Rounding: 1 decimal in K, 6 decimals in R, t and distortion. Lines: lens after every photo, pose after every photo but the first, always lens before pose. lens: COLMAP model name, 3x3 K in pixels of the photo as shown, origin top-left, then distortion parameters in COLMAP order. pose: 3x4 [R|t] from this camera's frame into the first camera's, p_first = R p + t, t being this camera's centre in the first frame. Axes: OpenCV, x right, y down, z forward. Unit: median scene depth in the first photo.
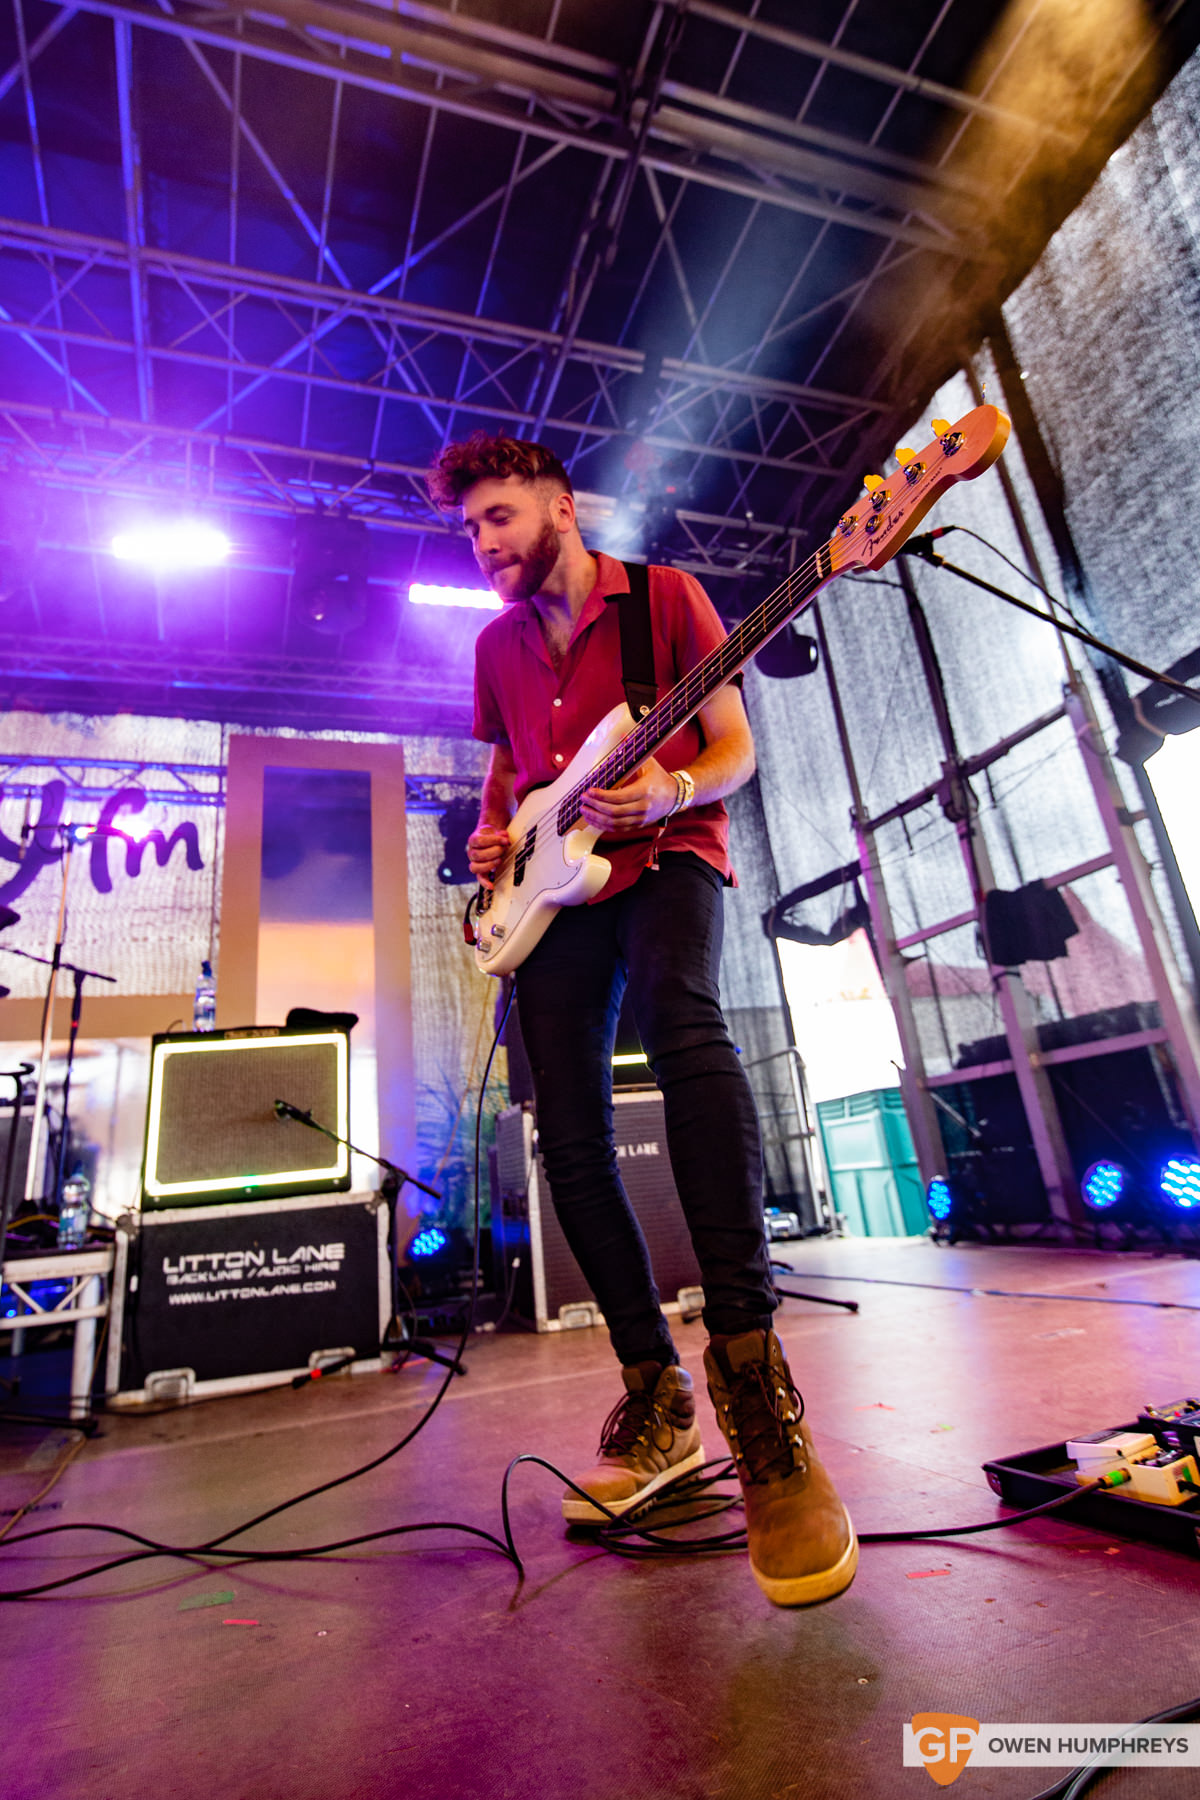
lens RADIAL K [[960.1, 0, 621.2], [0, 960.1, 799.6], [0, 0, 1]] dist [-0.005439, -0.001637]
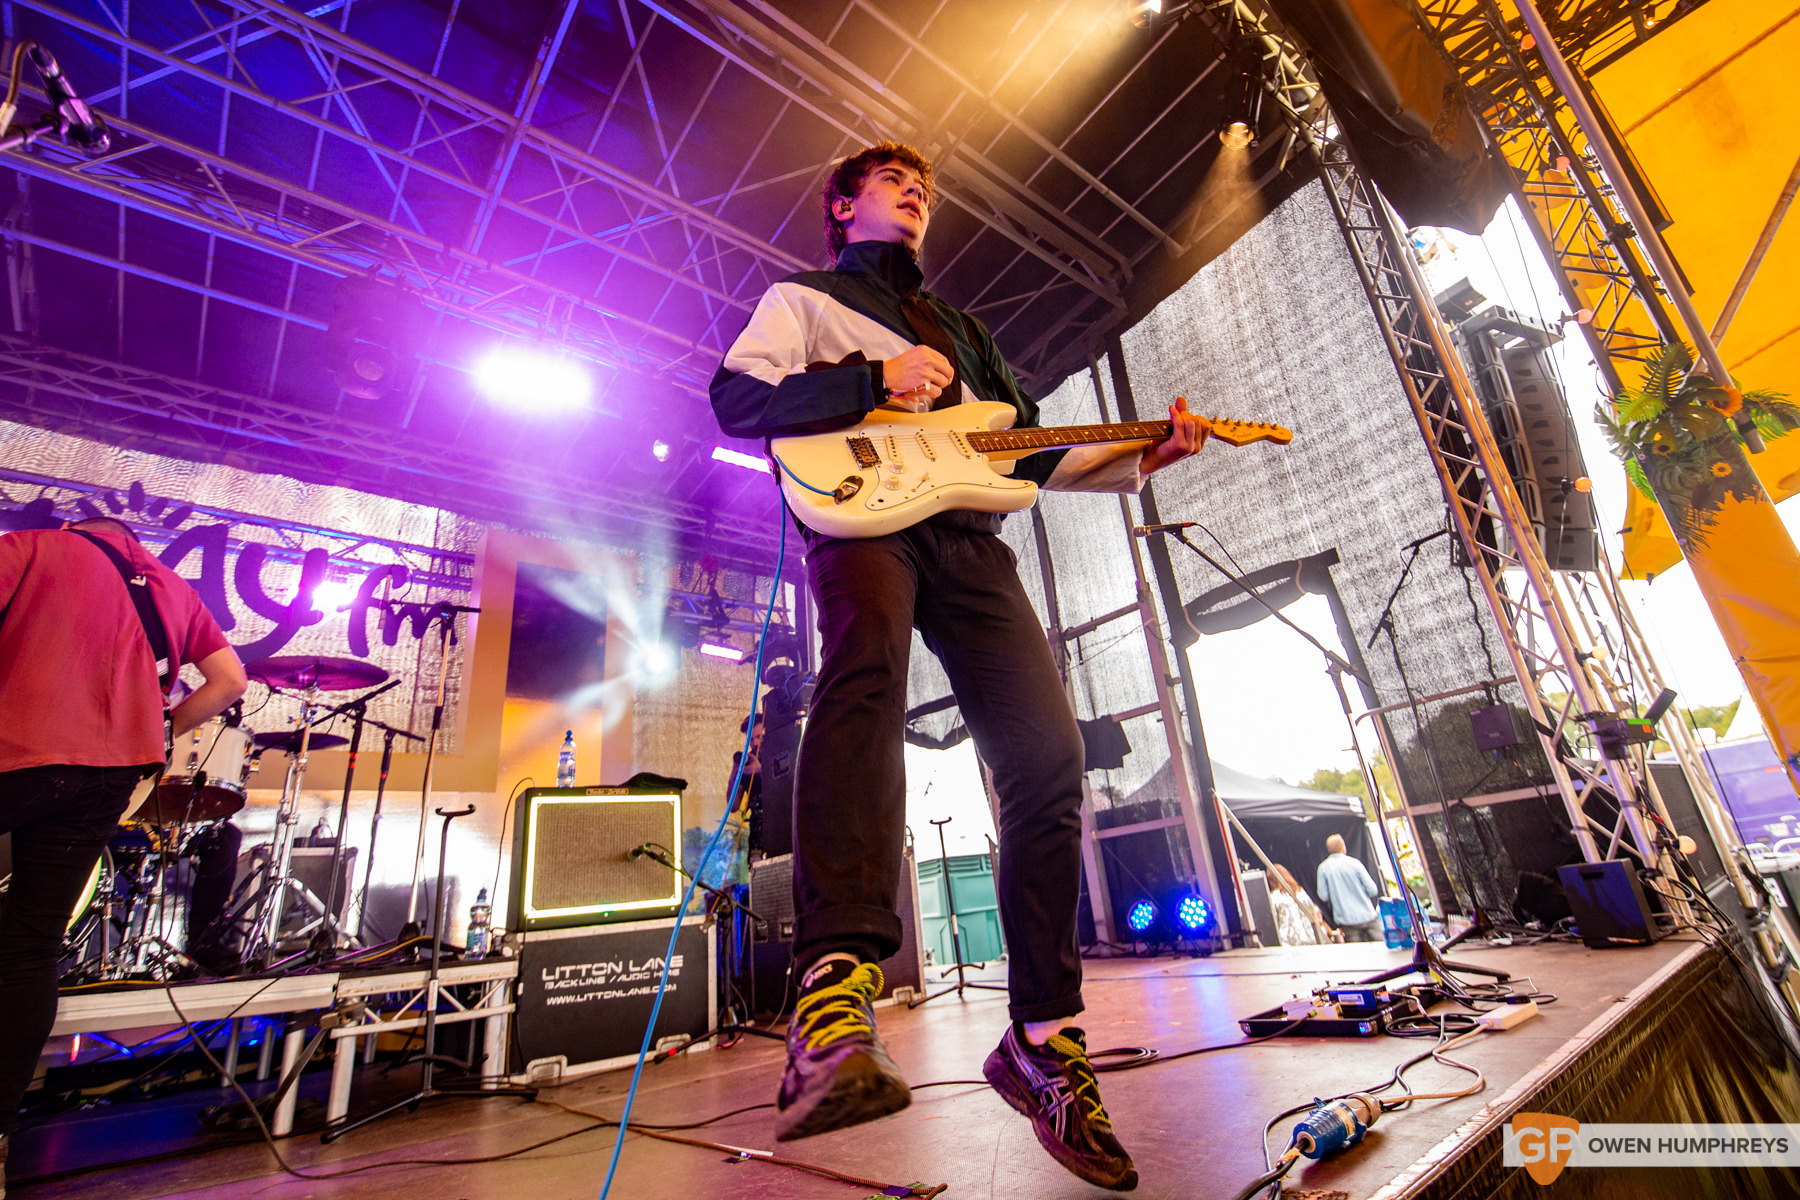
lens RADIAL K [[822.7, 0, 938.2], [0, 822.7, 586.8], [0, 0, 1]] dist [-0.009605, -0.003936]
pose [[0.929036, 0.133657, 0.345004, -0.289630], [-0.120492, 0.990934, -0.059433, -0.007347], [-0.349819, 0.013645, 0.936718, -0.122037]]
